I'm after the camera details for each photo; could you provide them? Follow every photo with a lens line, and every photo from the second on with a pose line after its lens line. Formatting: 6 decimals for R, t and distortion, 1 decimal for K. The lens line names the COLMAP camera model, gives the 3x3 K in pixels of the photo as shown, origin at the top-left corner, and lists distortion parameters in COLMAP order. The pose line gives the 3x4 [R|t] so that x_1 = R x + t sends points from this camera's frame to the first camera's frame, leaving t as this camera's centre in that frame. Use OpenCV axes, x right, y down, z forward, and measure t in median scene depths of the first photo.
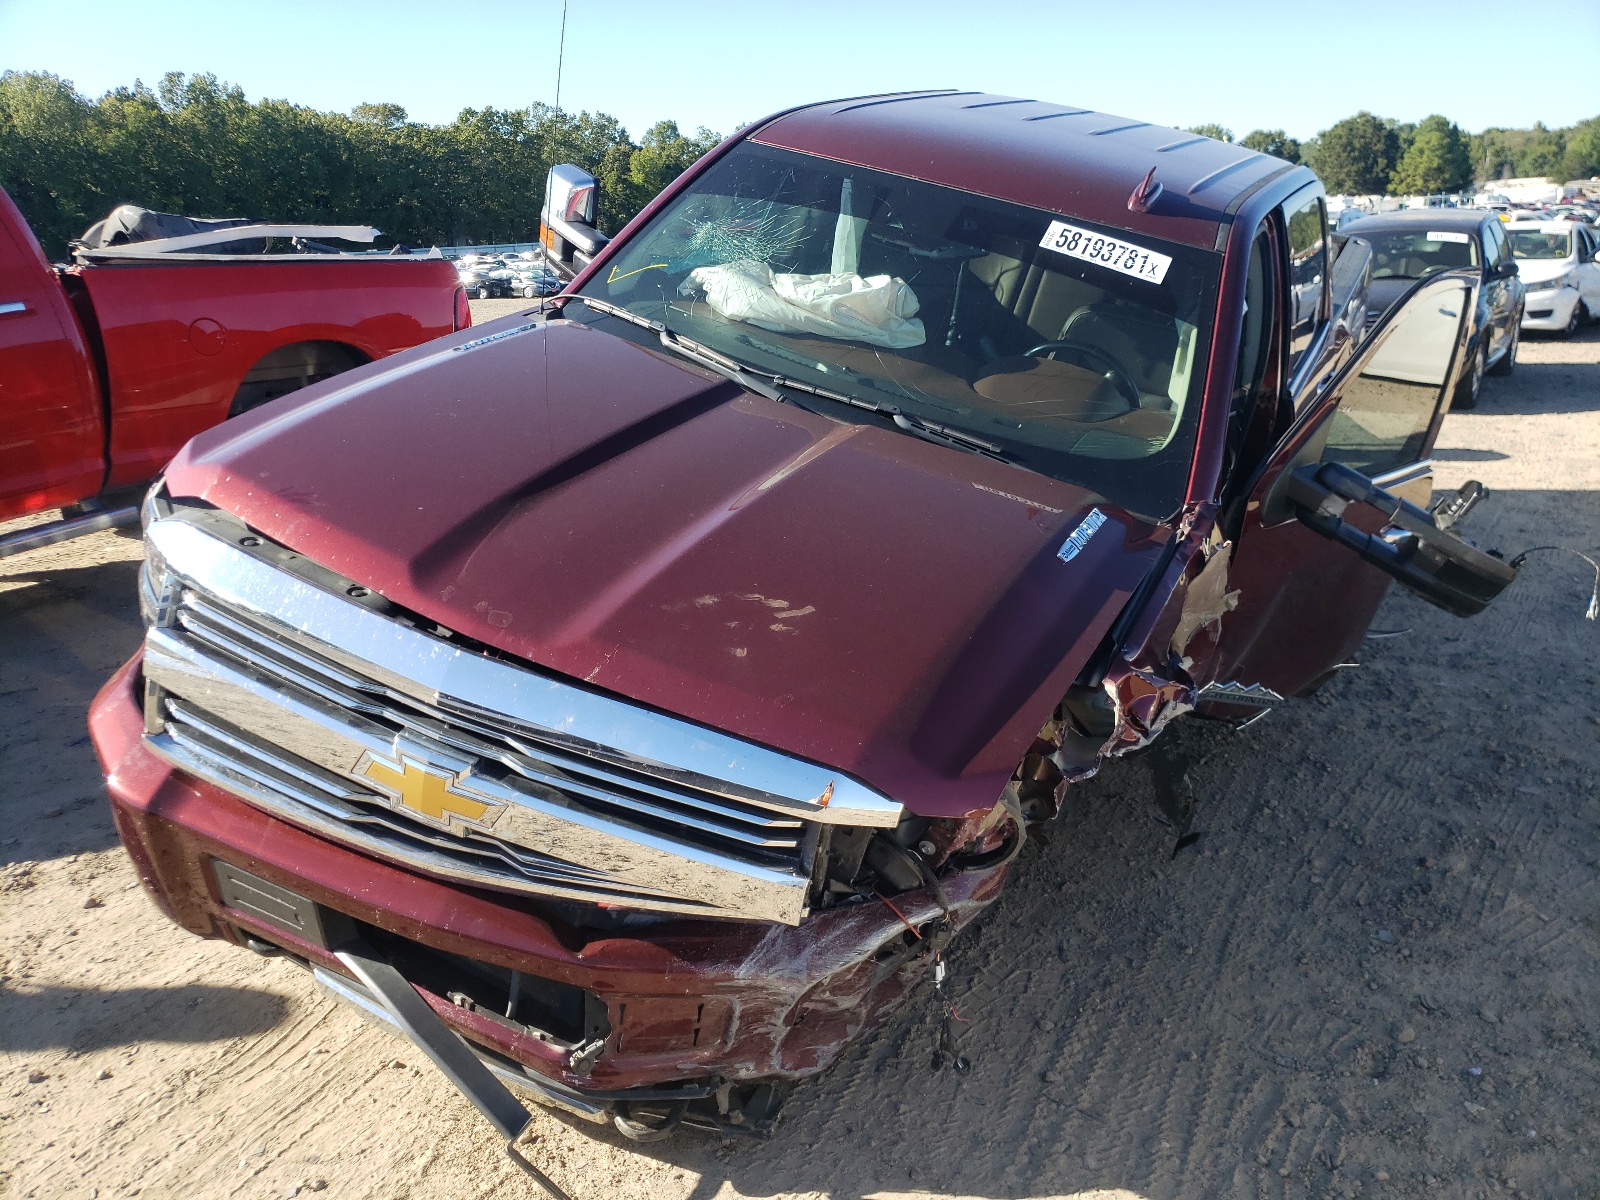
lens RADIAL K [[1339.9, 0, 801.0], [0, 1339.9, 602.7], [0, 0, 1]] dist [-0.016110, -0.000843]
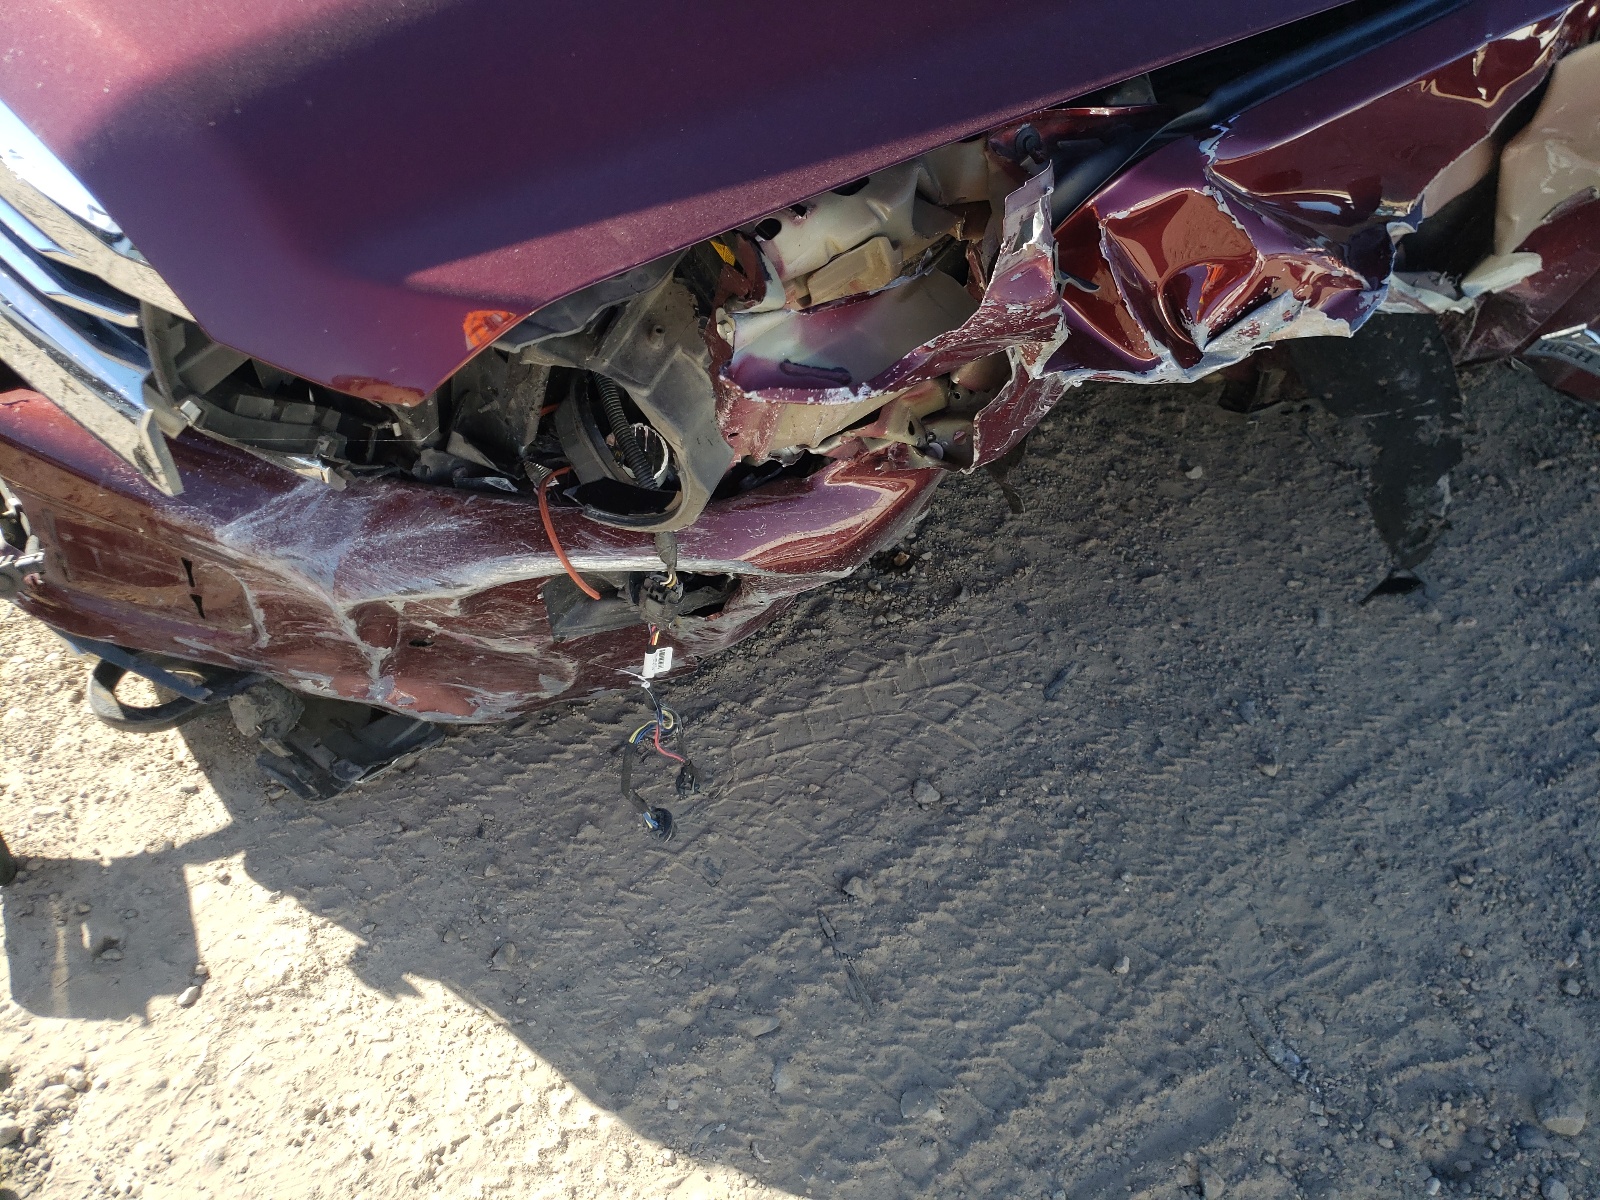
lens RADIAL K [[1251.4, 0, 801.8], [0, 1251.4, 596.0], [0, 0, 1]] dist [0.010088, -0.004668]
pose [[0.893478, 0.371459, -0.252421, 0.258641], [-0.247208, 0.876016, 0.414107, 0.032968], [0.374948, -0.307595, 0.874528, 0.574760]]
